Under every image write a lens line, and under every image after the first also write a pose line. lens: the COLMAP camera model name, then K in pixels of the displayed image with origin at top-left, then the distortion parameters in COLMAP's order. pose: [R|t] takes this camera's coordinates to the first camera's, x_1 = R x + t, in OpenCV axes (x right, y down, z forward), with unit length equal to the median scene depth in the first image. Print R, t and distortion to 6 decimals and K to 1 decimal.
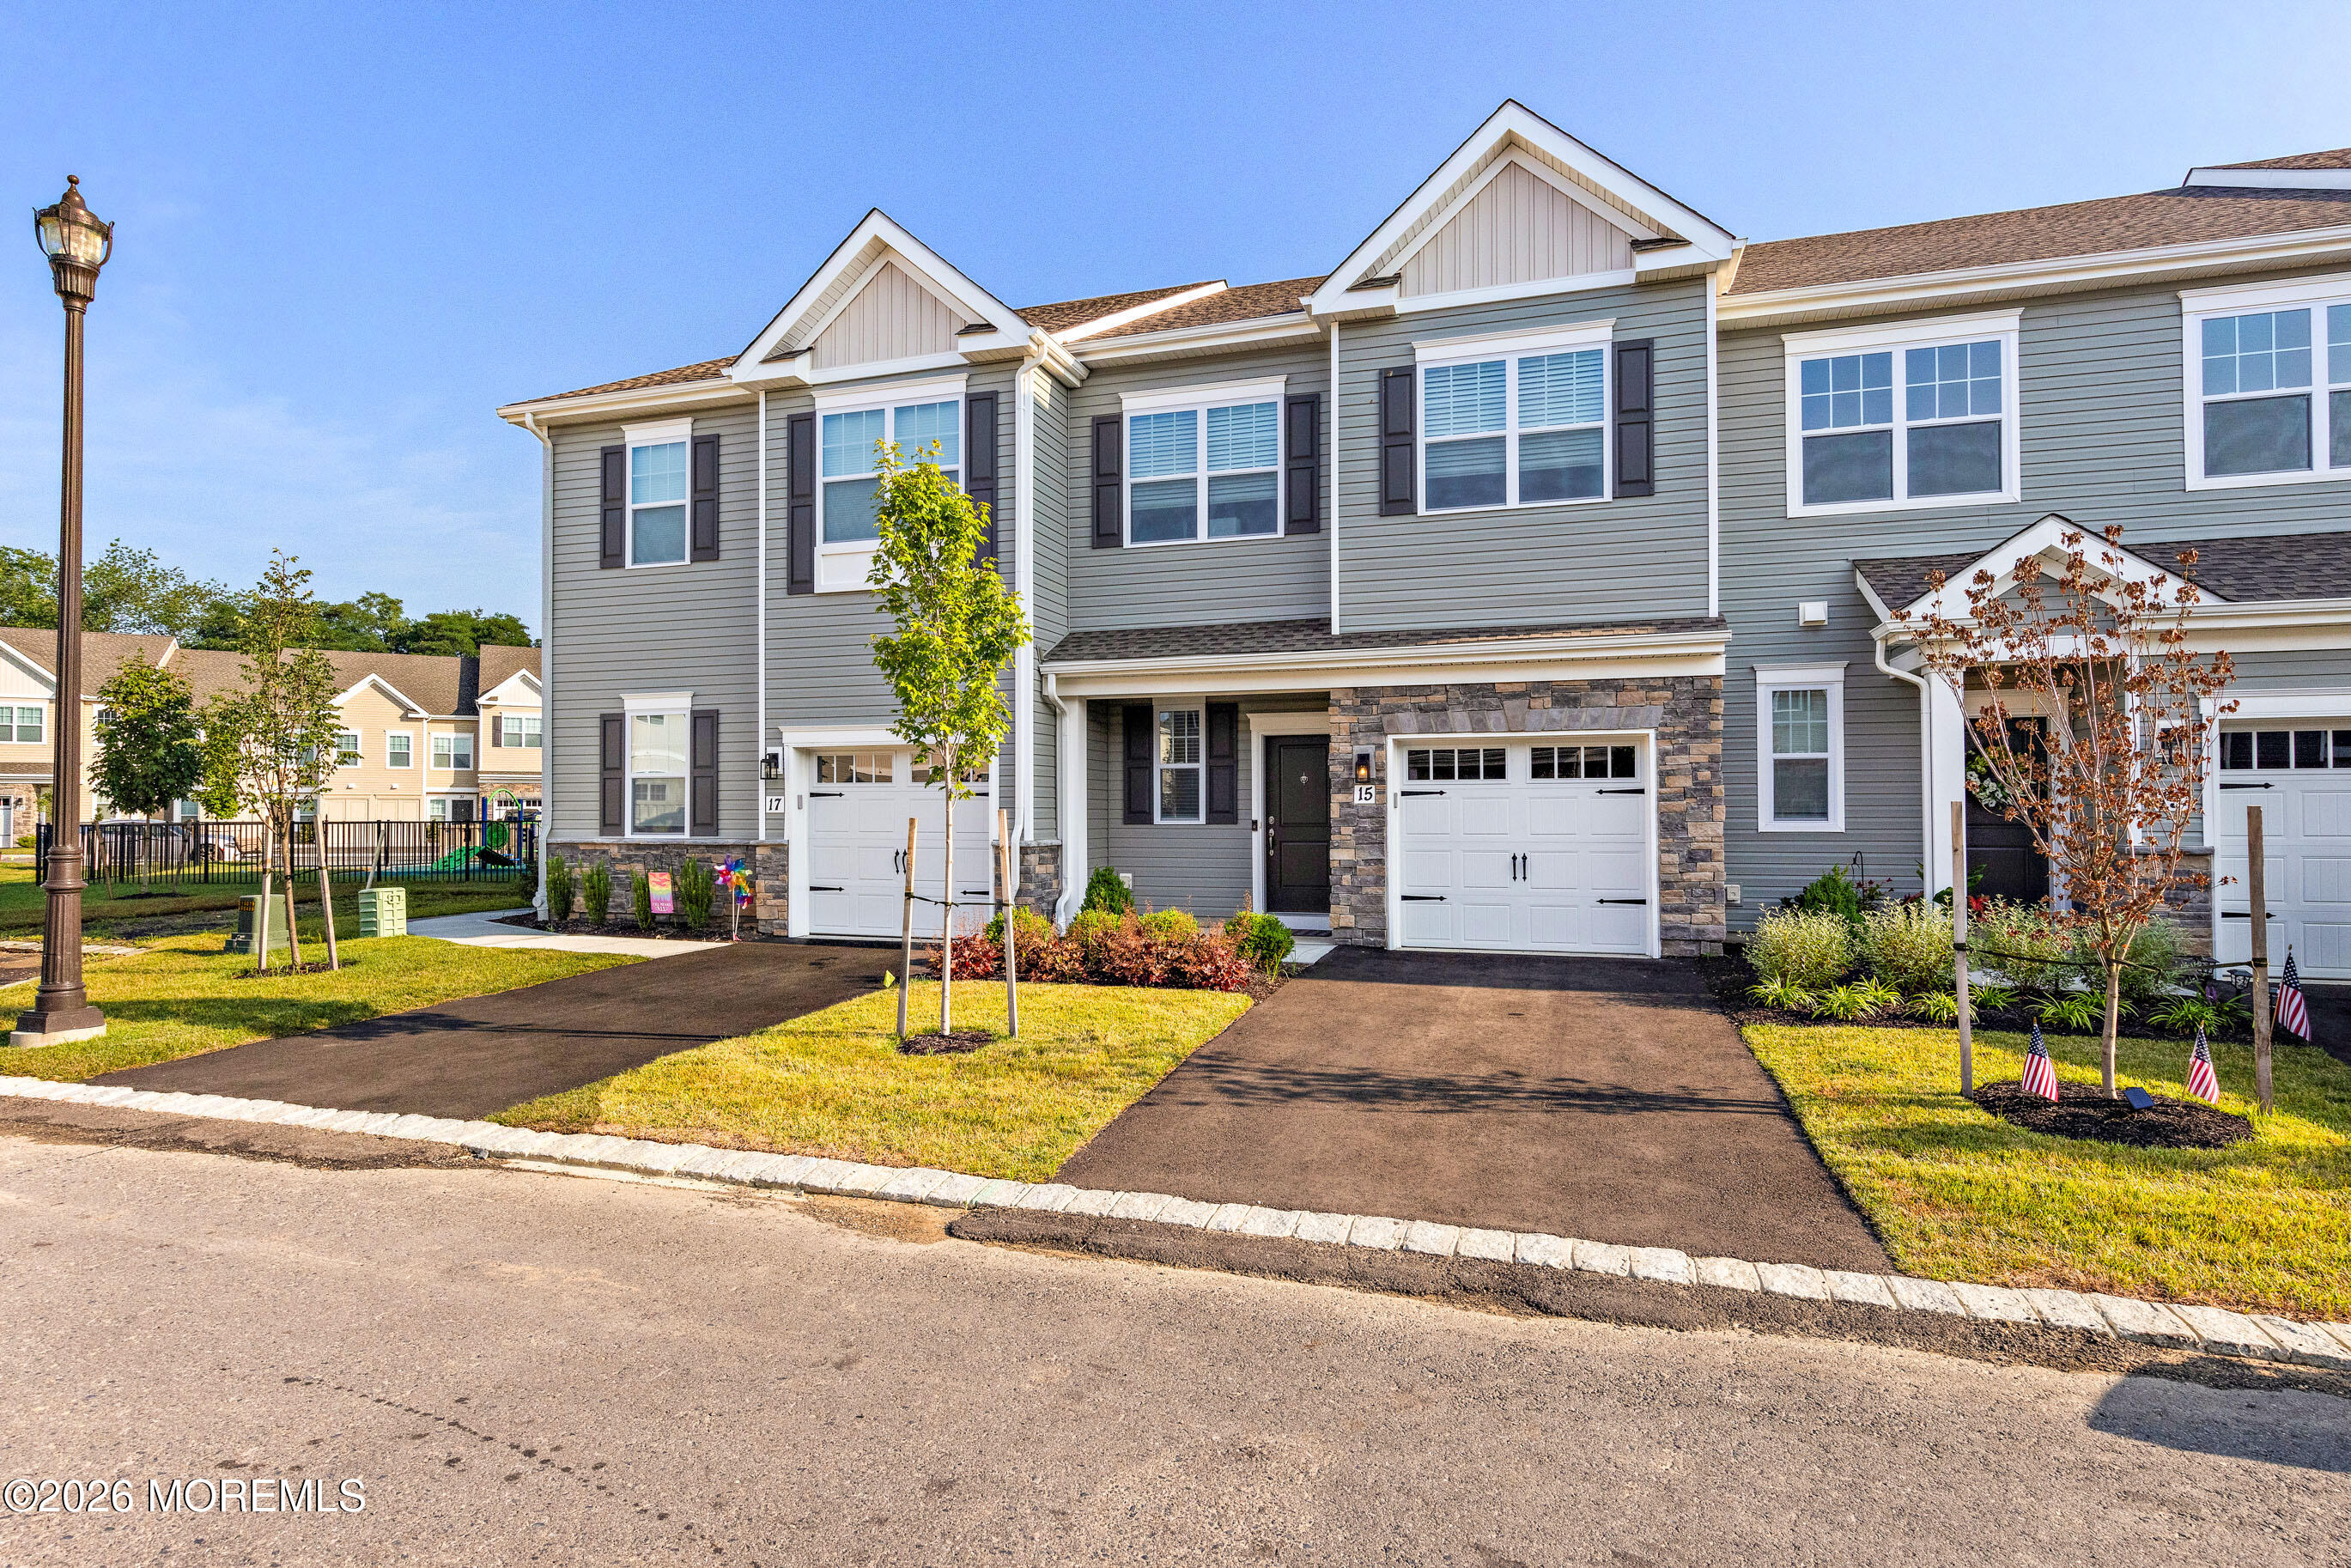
lens RADIAL K [[1213.2, 0, 1237.2], [0, 1213.2, 796.4], [0, 0, 1]] dist [0.004813, 0.000796]
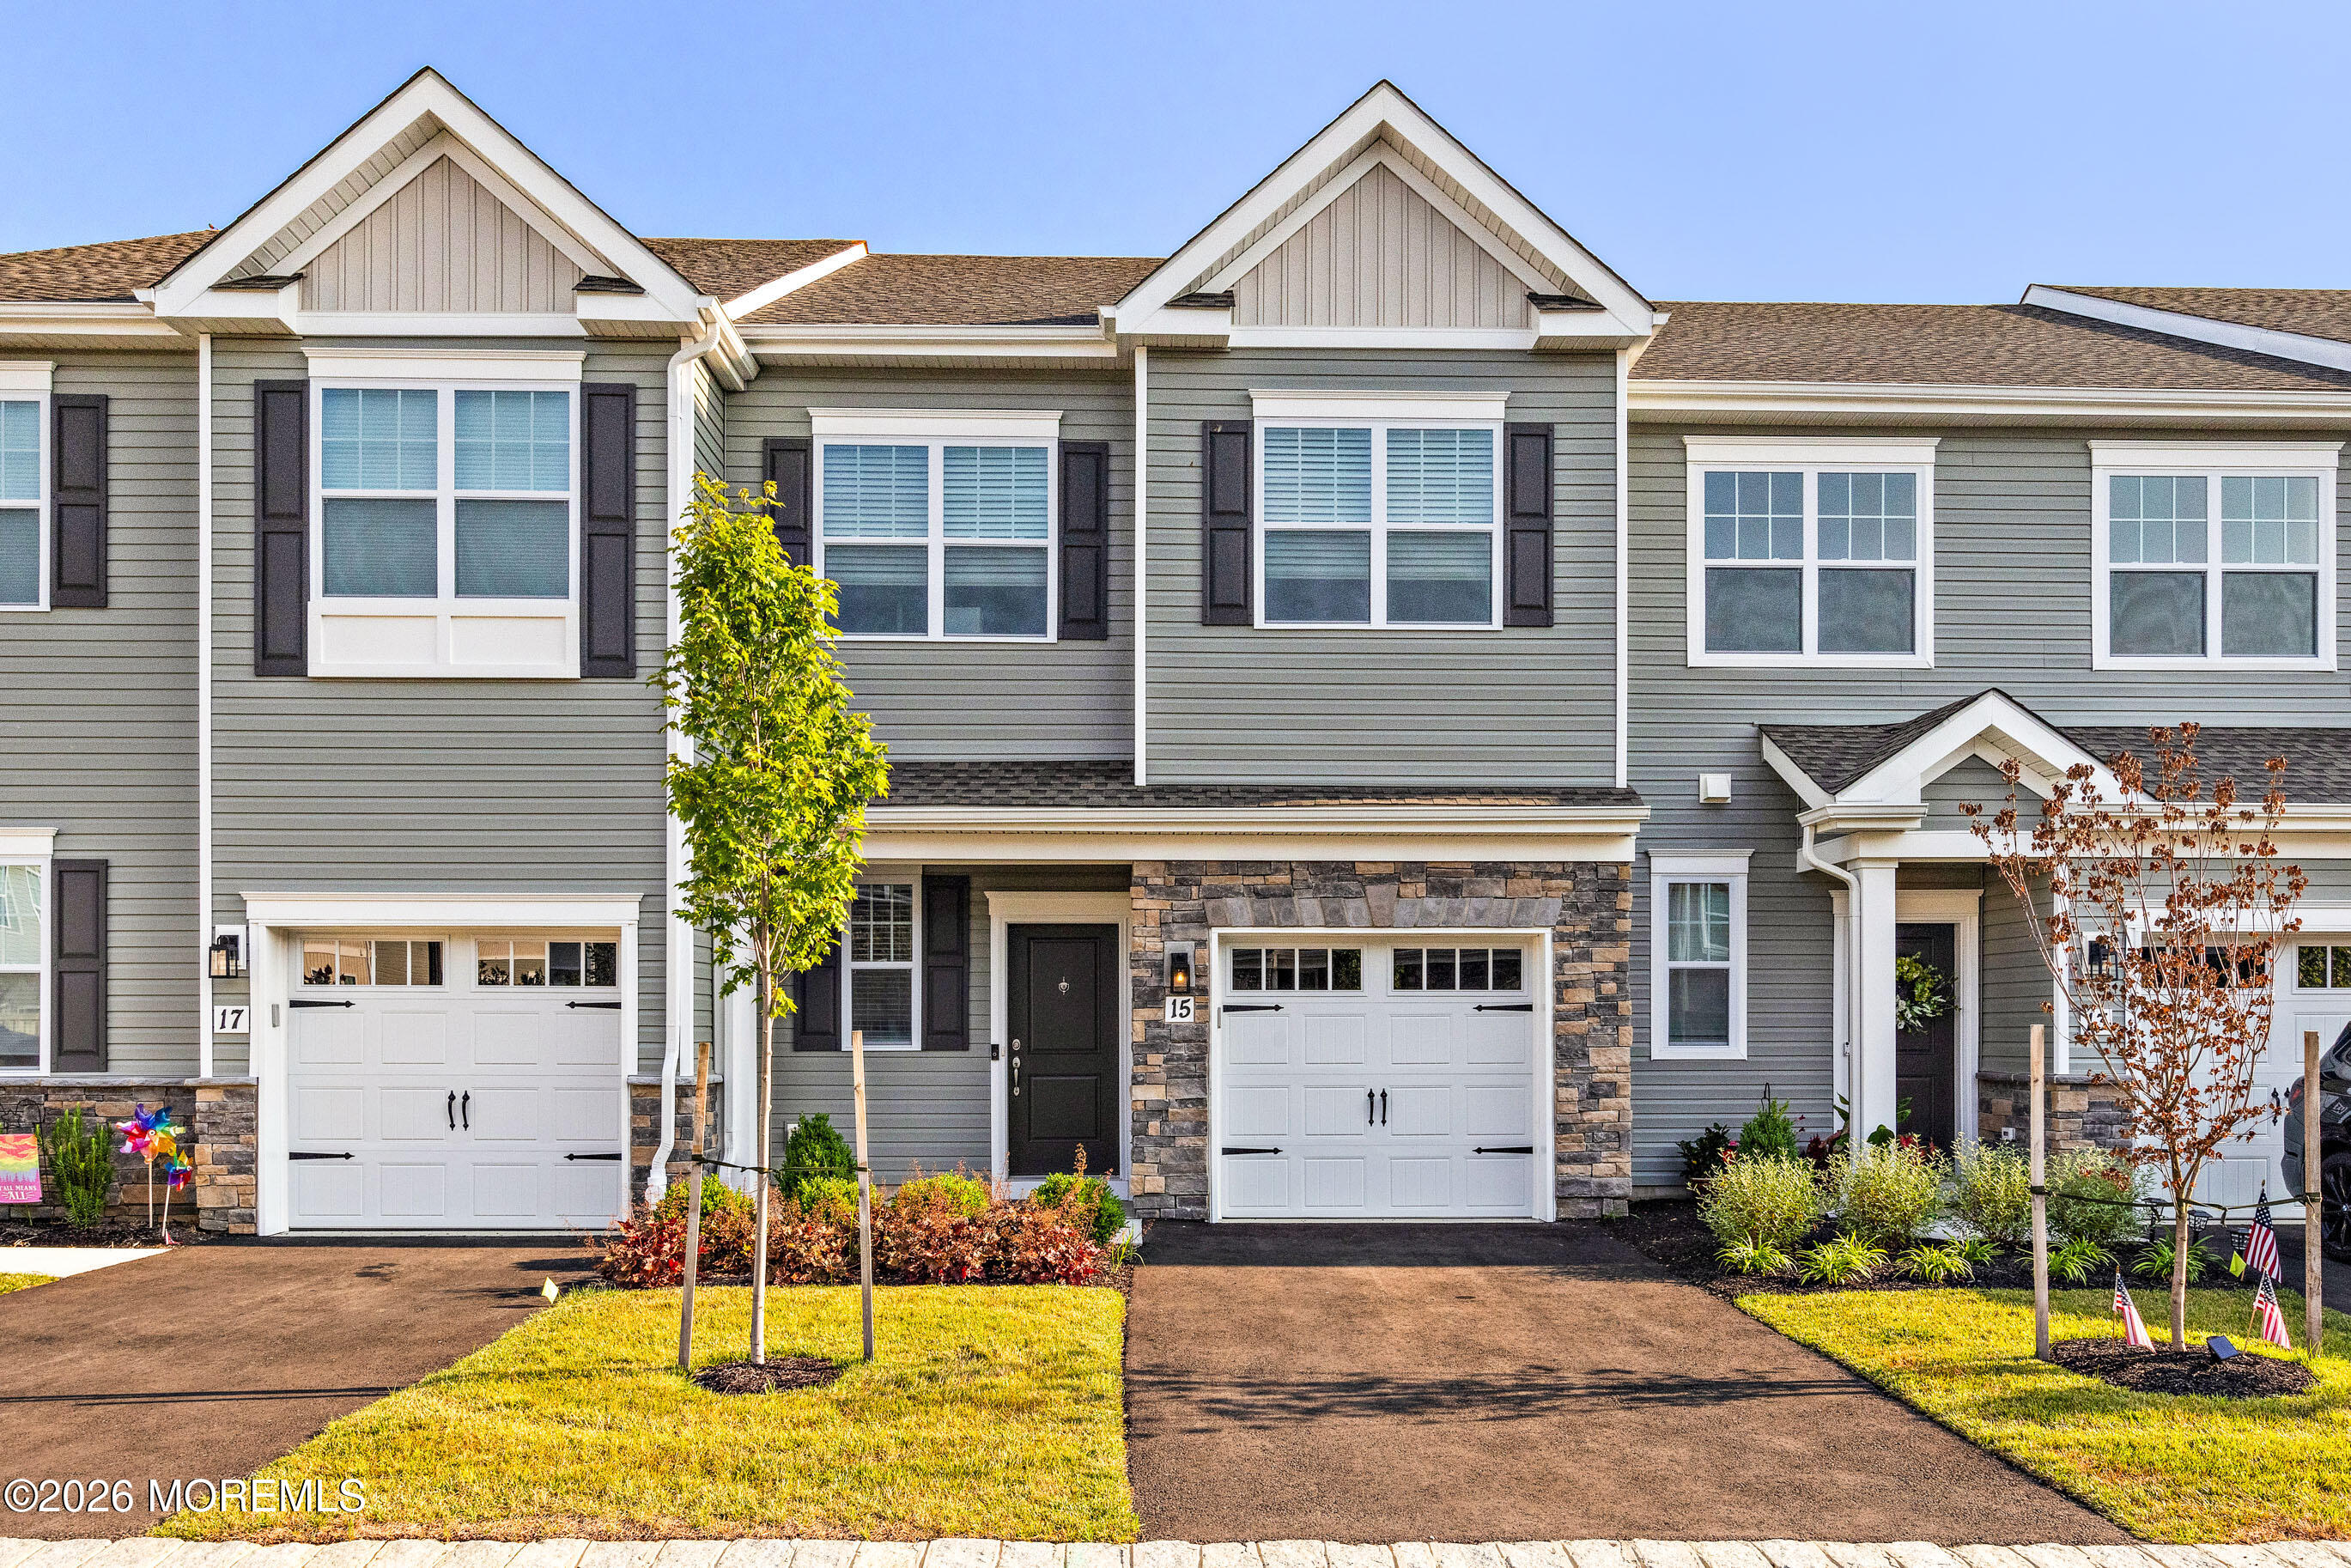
lens RADIAL K [[1816.5, 0, 1174.5], [0, 1816.5, 1031.9], [0, 0, 1]] dist [0.005632, -0.001207]
pose [[0.943852, 0.002207, 0.330361, -0.266744], [-0.006755, 0.999898, 0.012619, -0.001858], [-0.330299, -0.014142, 0.943770, -0.020952]]
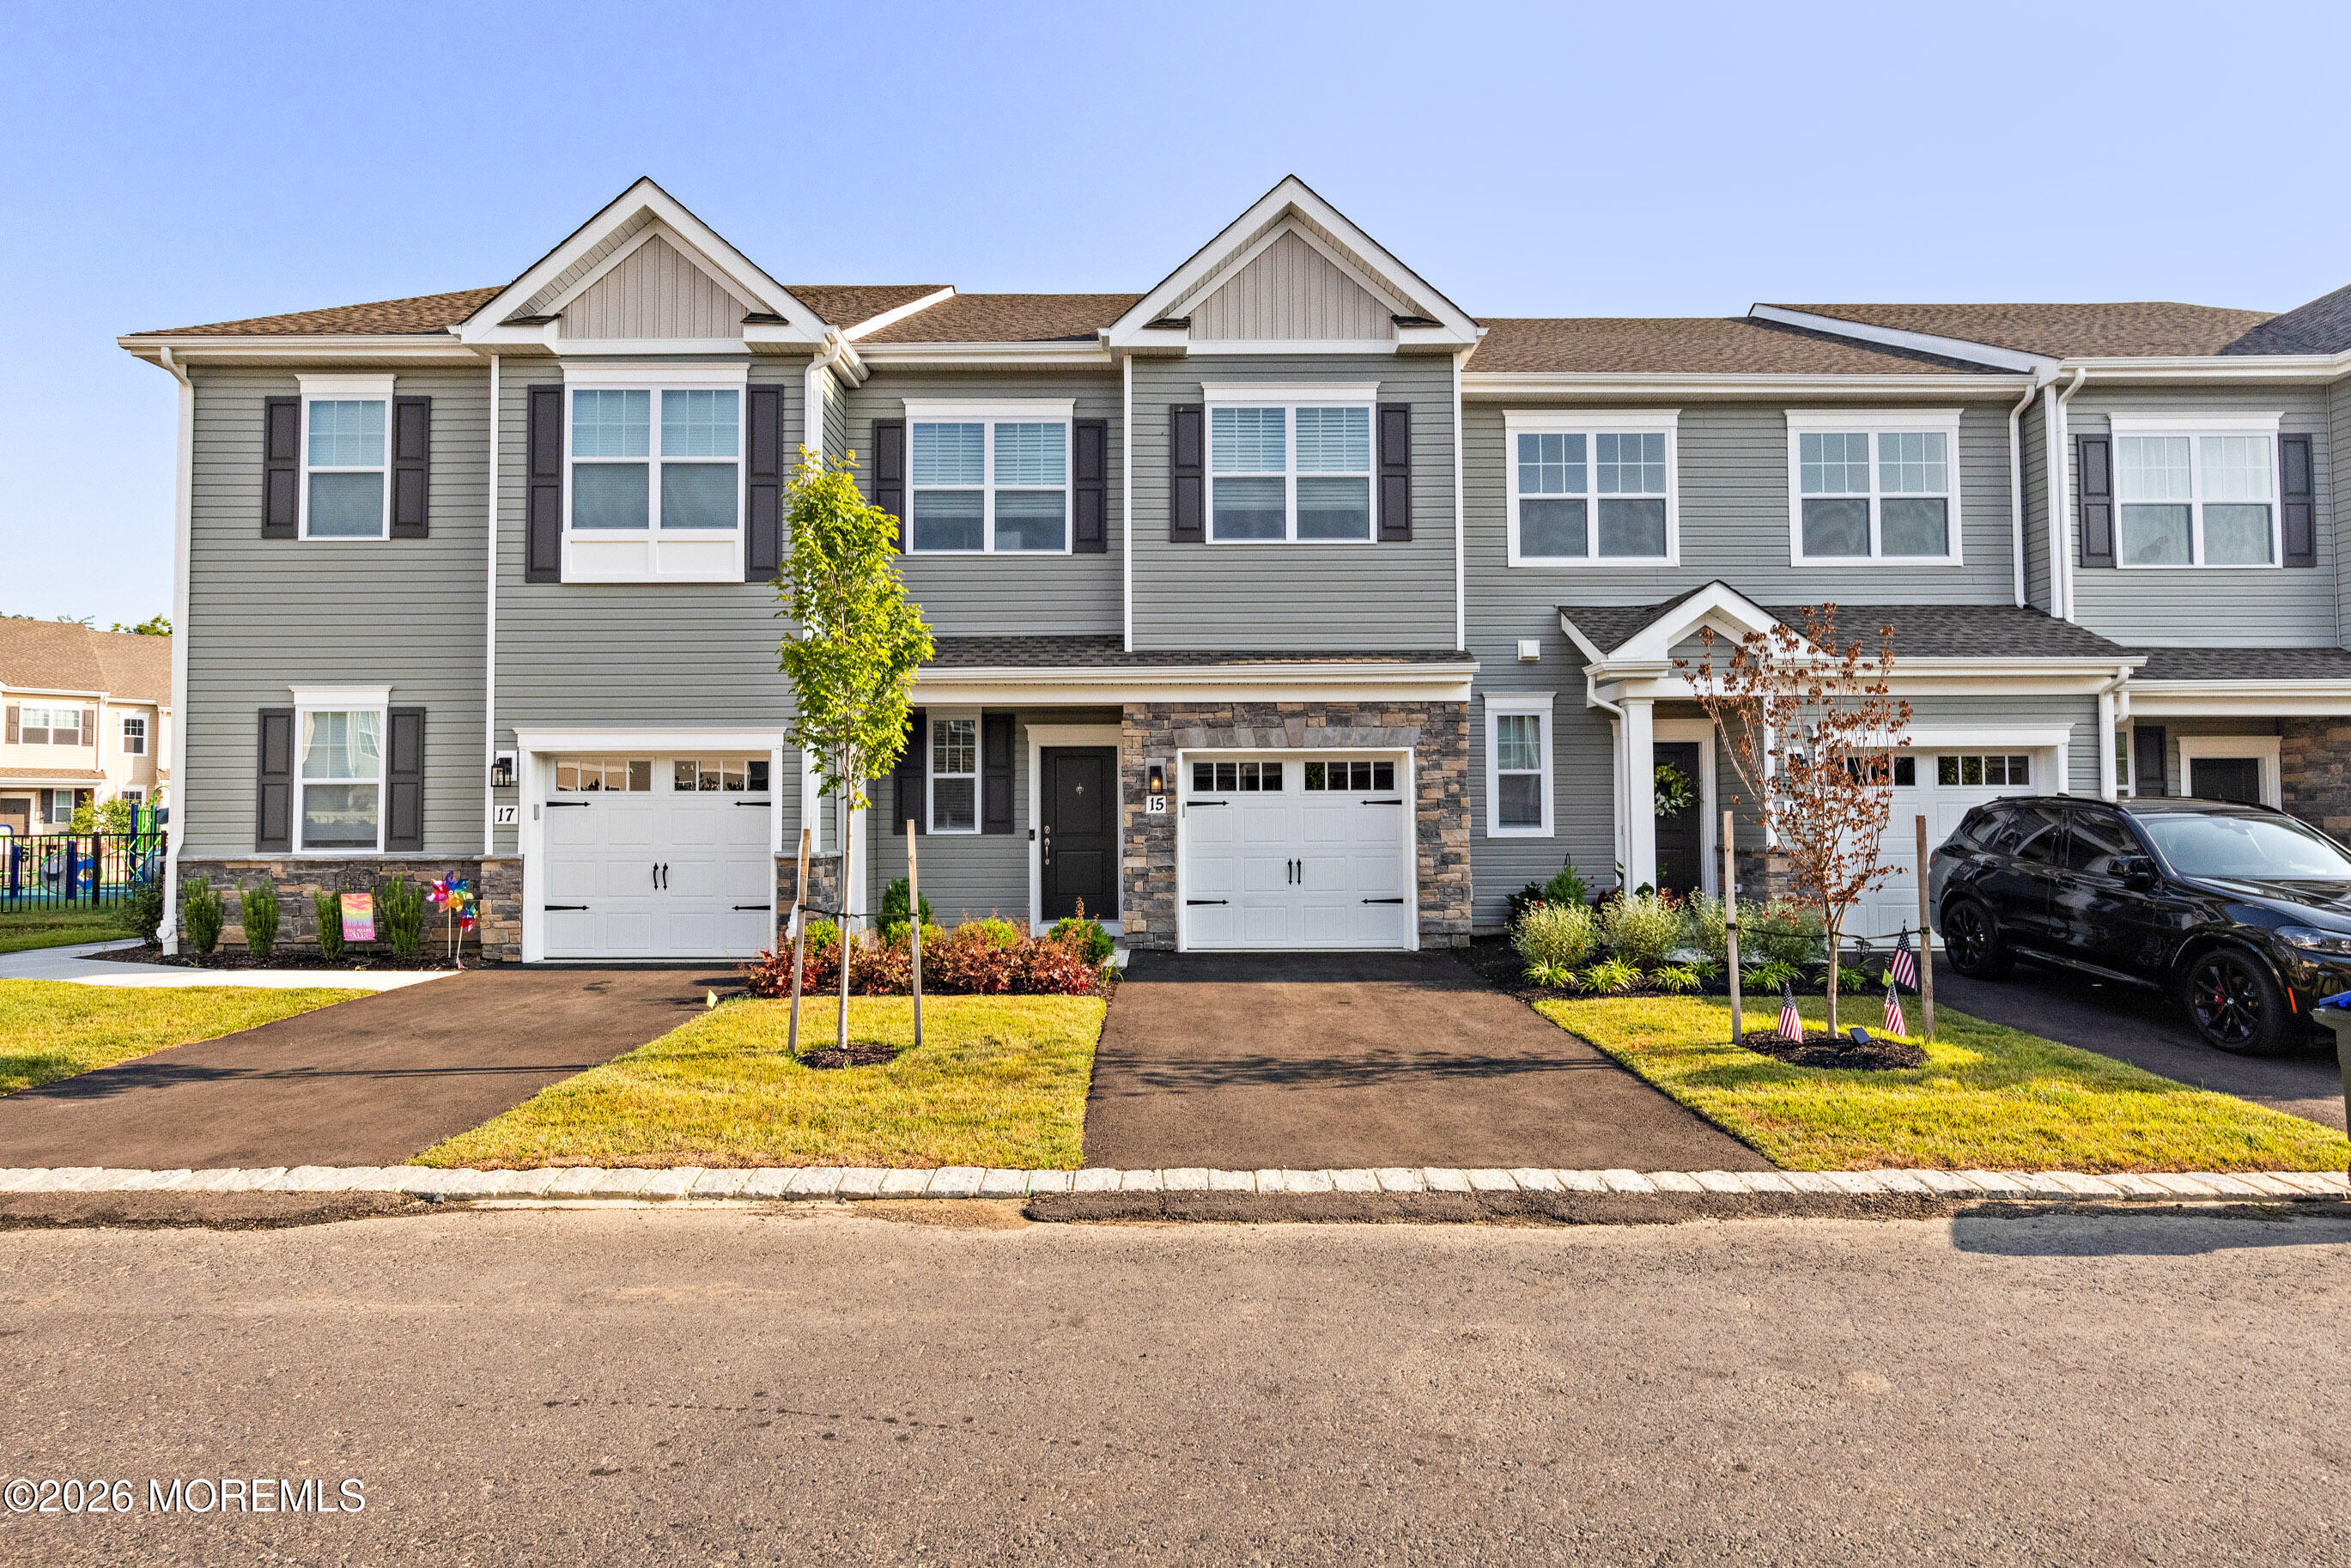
lens RADIAL K [[1267.0, 0, 1179.9], [0, 1267.0, 774.9], [0, 0, 1]] dist [0.004191, 0.001567]
pose [[0.950305, 0.008677, 0.311201, -0.226522], [-0.001165, 0.999704, -0.024317, -0.000694], [-0.311319, 0.022745, 0.950033, -0.050465]]
